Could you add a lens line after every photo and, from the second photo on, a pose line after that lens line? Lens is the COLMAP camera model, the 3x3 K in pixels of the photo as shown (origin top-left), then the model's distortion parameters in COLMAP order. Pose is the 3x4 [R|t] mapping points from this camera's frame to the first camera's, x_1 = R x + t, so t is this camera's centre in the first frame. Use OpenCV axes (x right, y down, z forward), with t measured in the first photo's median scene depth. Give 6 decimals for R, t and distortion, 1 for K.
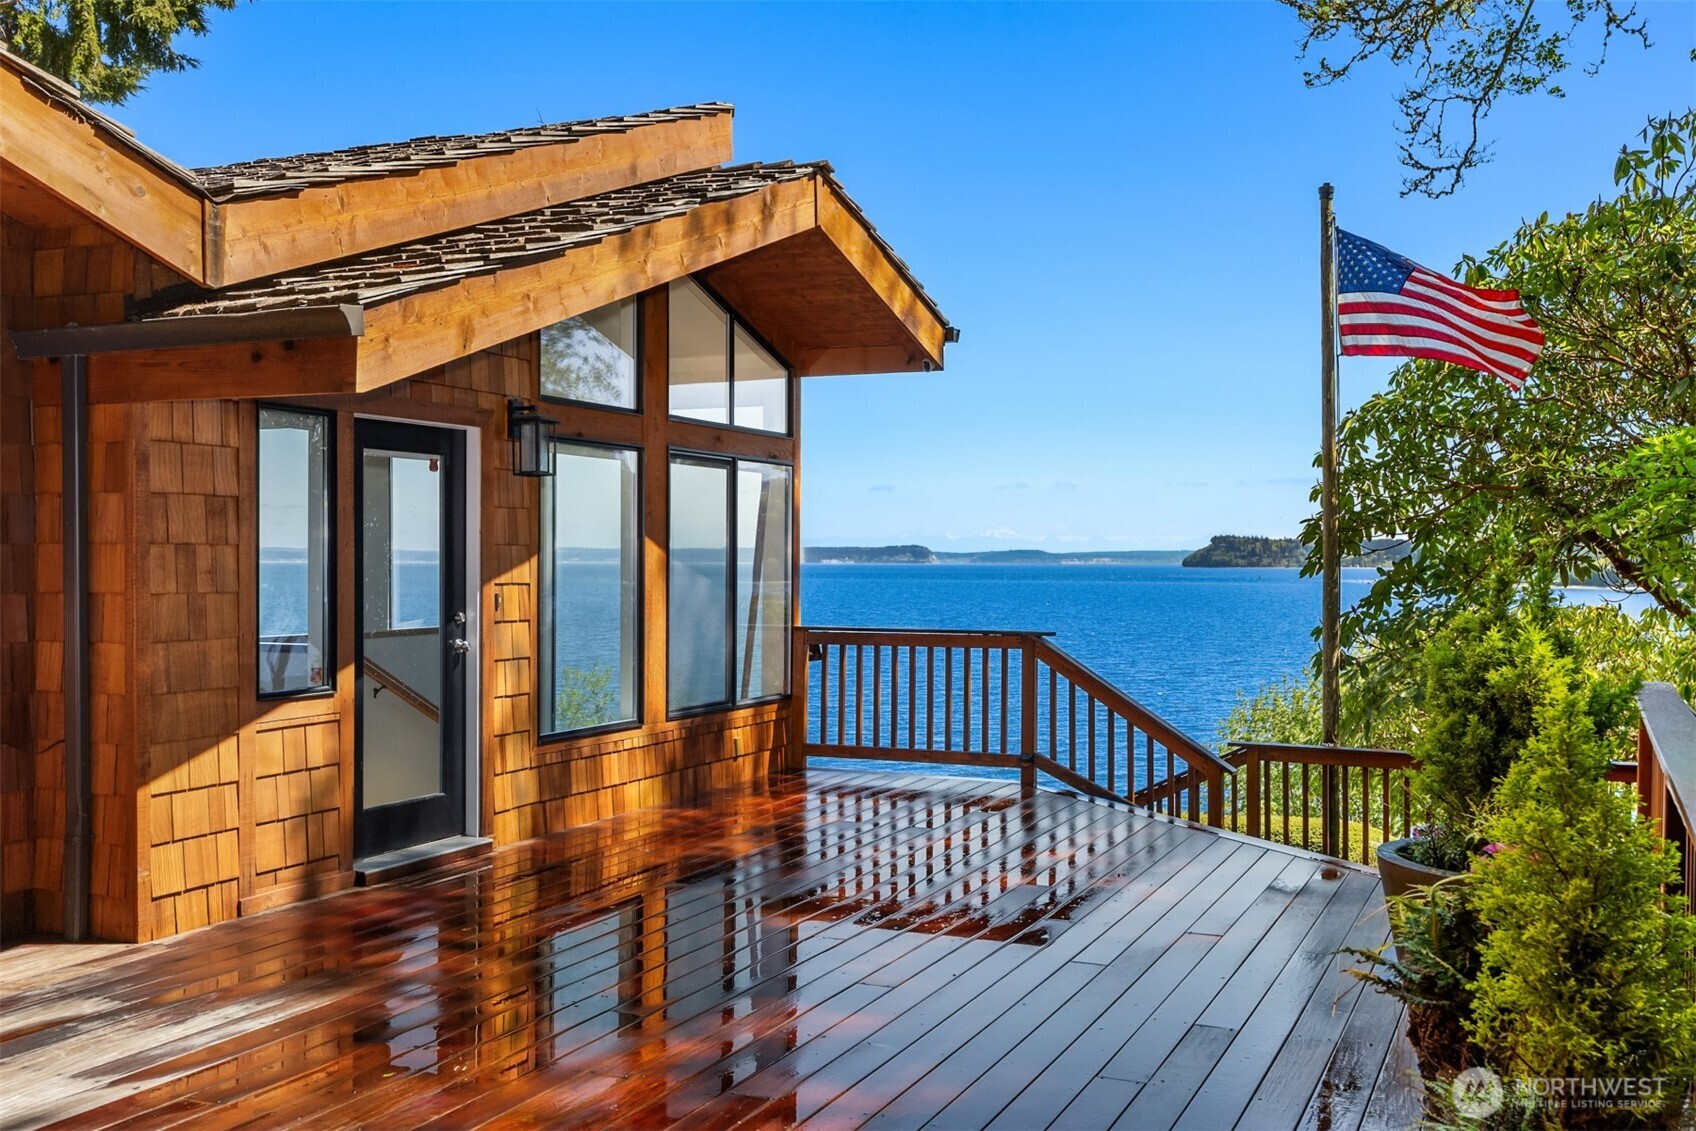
lens RADIAL K [[1602.5, 0, 848.0], [0, 1602.5, 565.5], [0, 0, 1]] dist [0.006101, 0.007703]
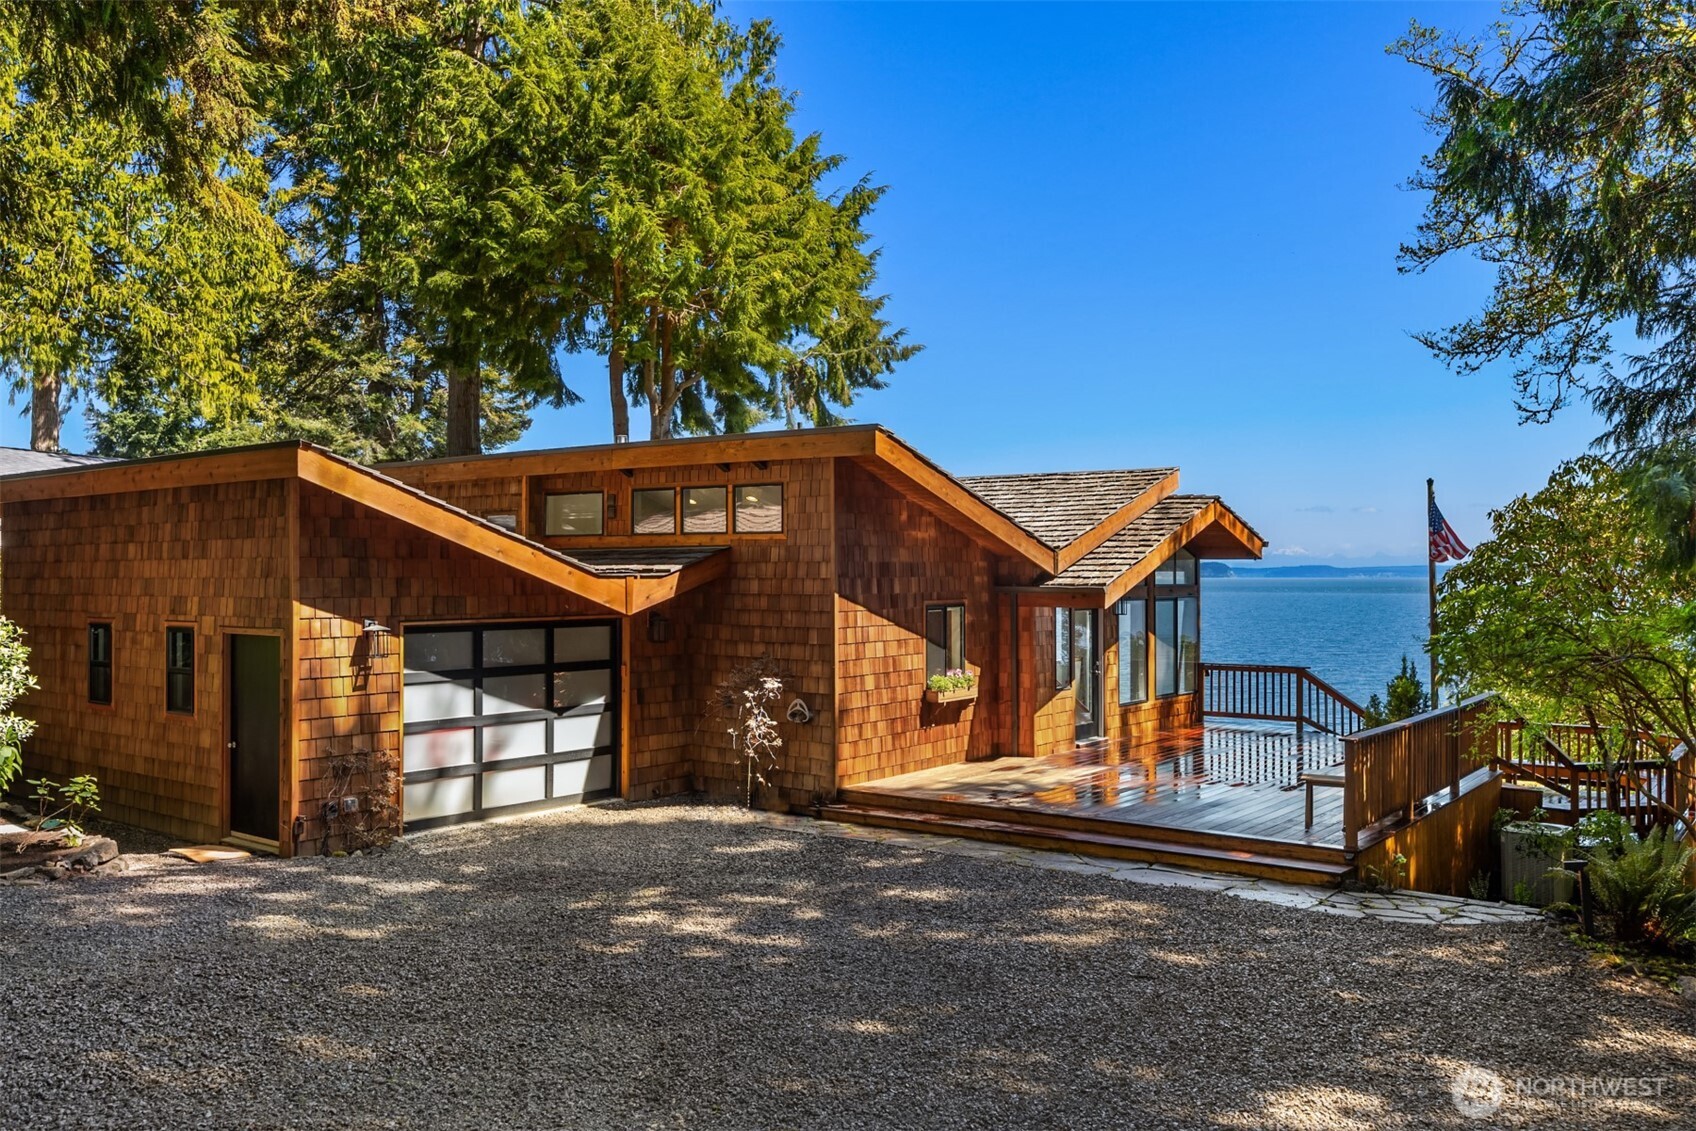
lens RADIAL K [[1357.7, 0, 848.0], [0, 1357.7, 565.5], [0, 0, 1]] dist [0.021895, 0.000546]
pose [[0.975724, -0.006087, -0.218918, -0.105204], [0.004189, 0.999950, -0.009132, -0.097833], [0.218963, 0.007994, 0.975700, -1.195218]]
